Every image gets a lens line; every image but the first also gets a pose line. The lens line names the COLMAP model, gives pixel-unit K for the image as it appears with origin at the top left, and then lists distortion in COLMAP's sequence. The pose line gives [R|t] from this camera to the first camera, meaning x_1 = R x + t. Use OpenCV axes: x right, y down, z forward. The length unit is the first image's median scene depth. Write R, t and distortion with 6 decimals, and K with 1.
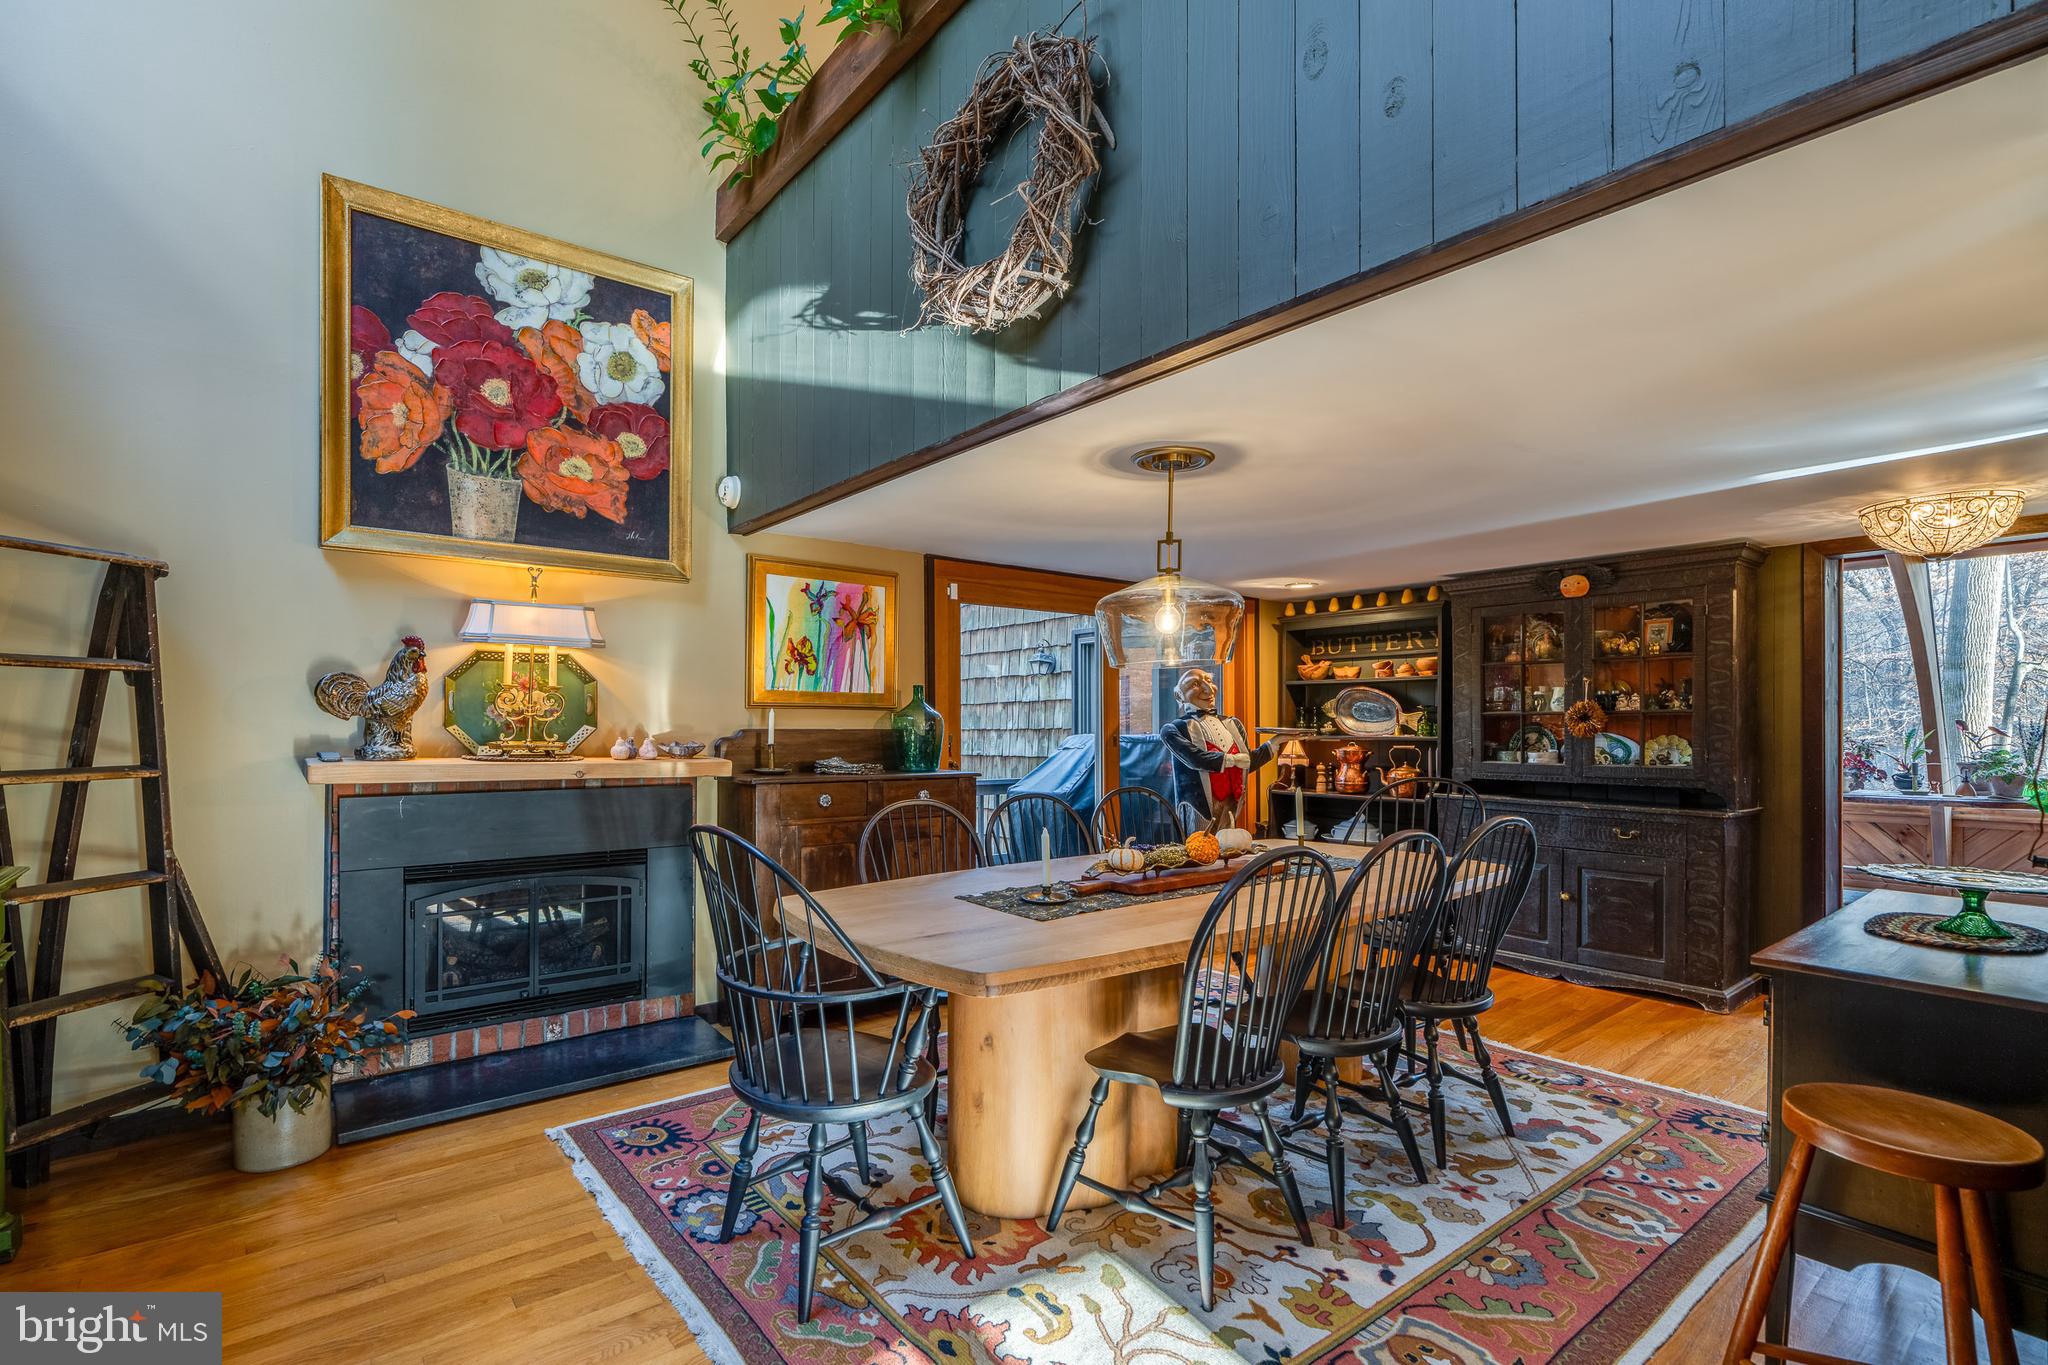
lens RADIAL K [[958.5, 0, 1006.0], [0, 958.5, 725.3], [0, 0, 1]] dist [-0.003496, -0.000479]
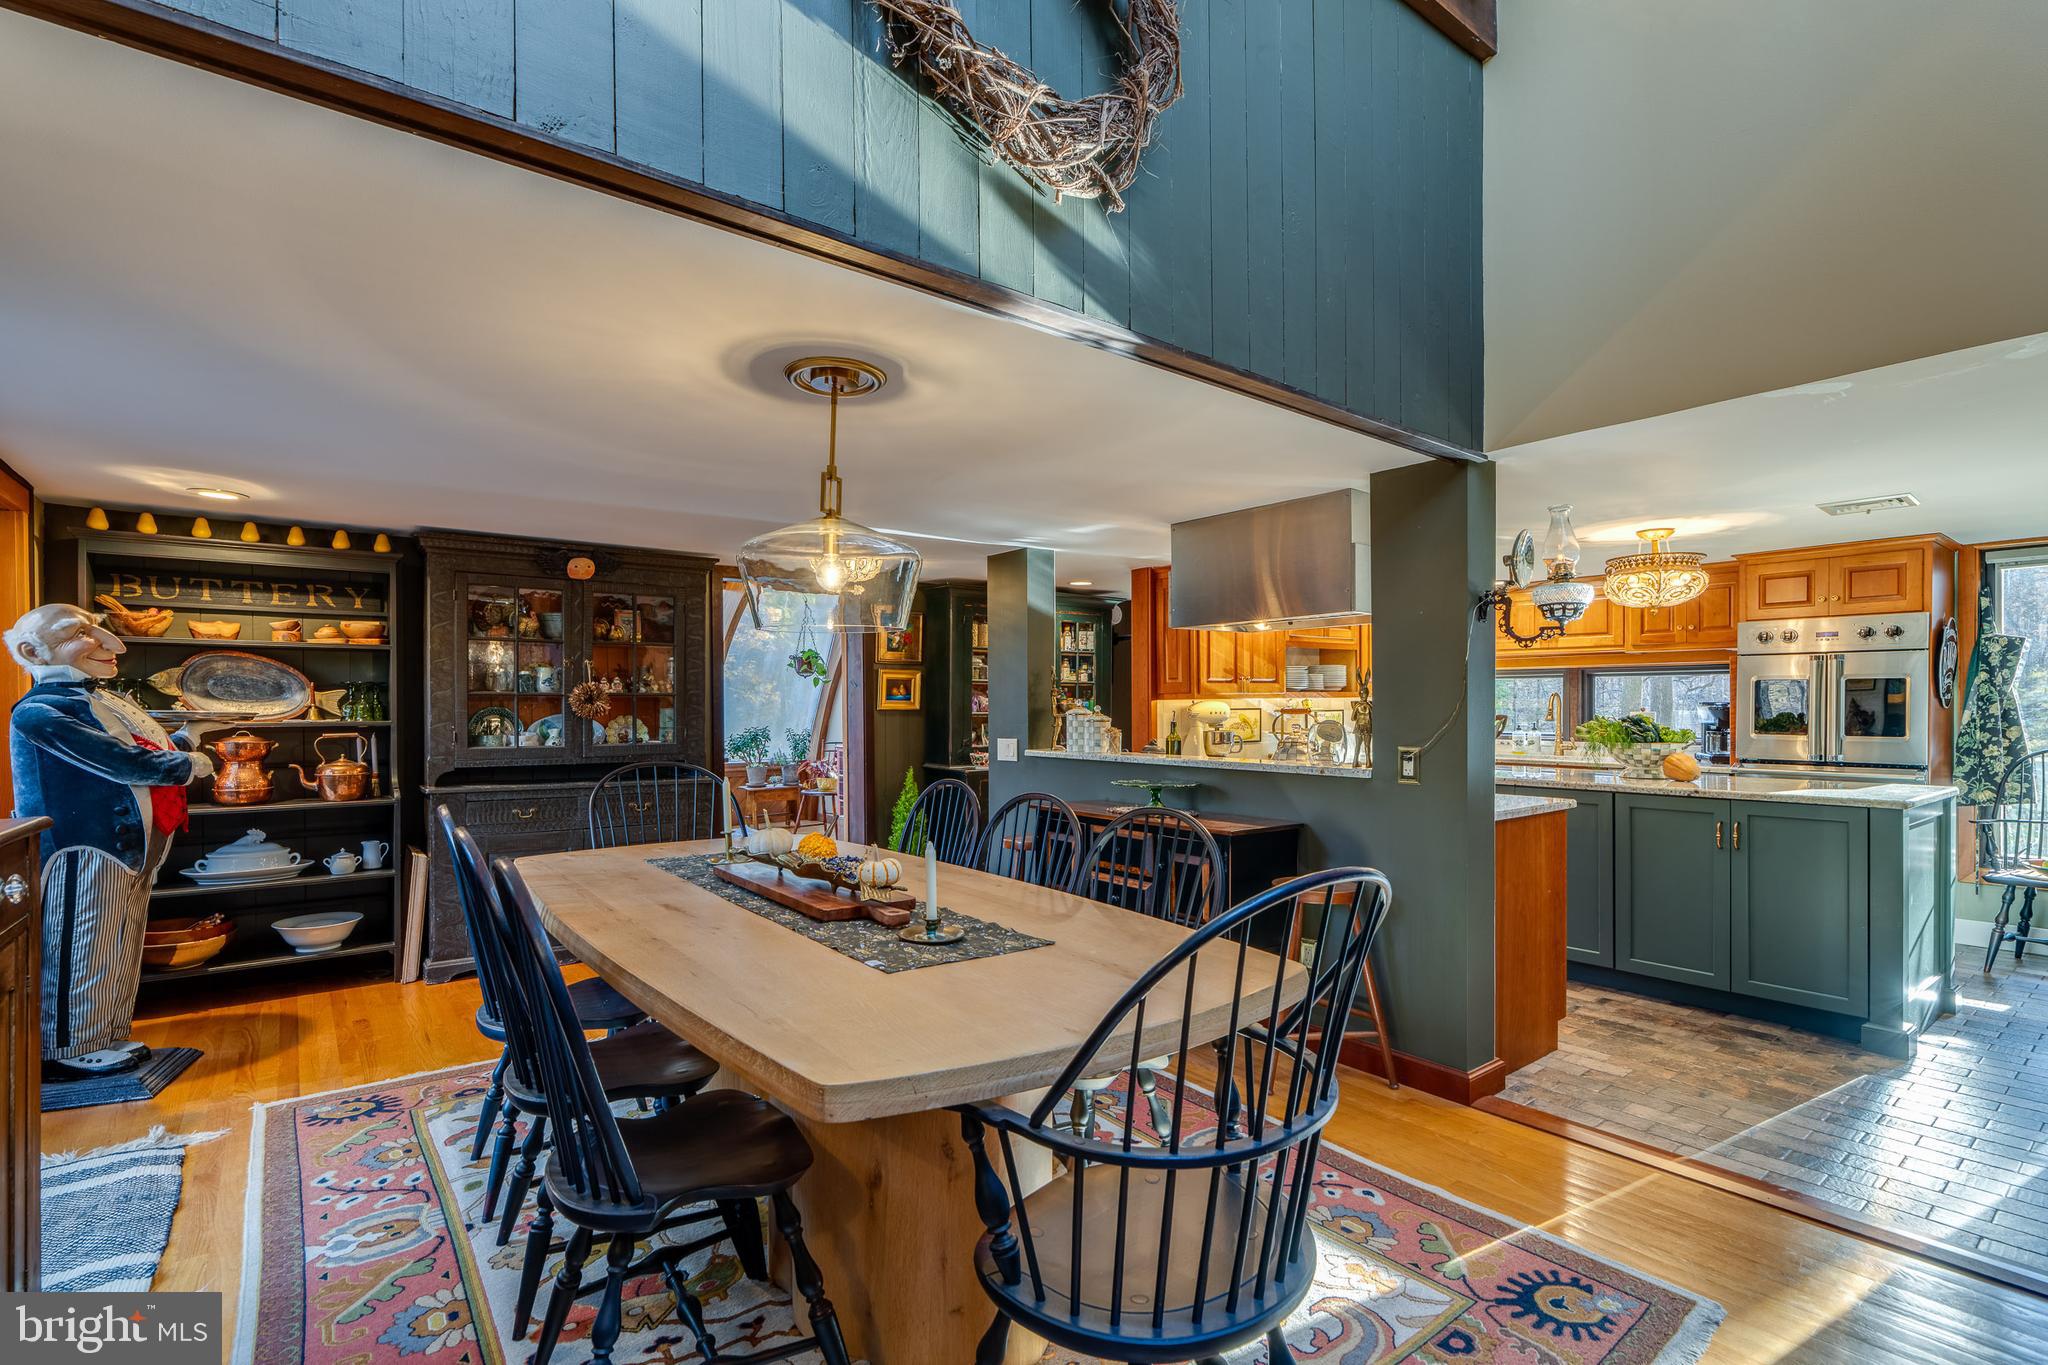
lens RADIAL K [[950.2, 0, 1011.1], [0, 950.2, 706.5], [0, 0, 1]] dist [0.000606, 0.000145]
pose [[0.028376, 0.001683, 0.999596, -0.502701], [0.000831, 0.999998, -0.001707, 0.002439], [-0.999597, 0.000879, 0.028375, 0.666087]]
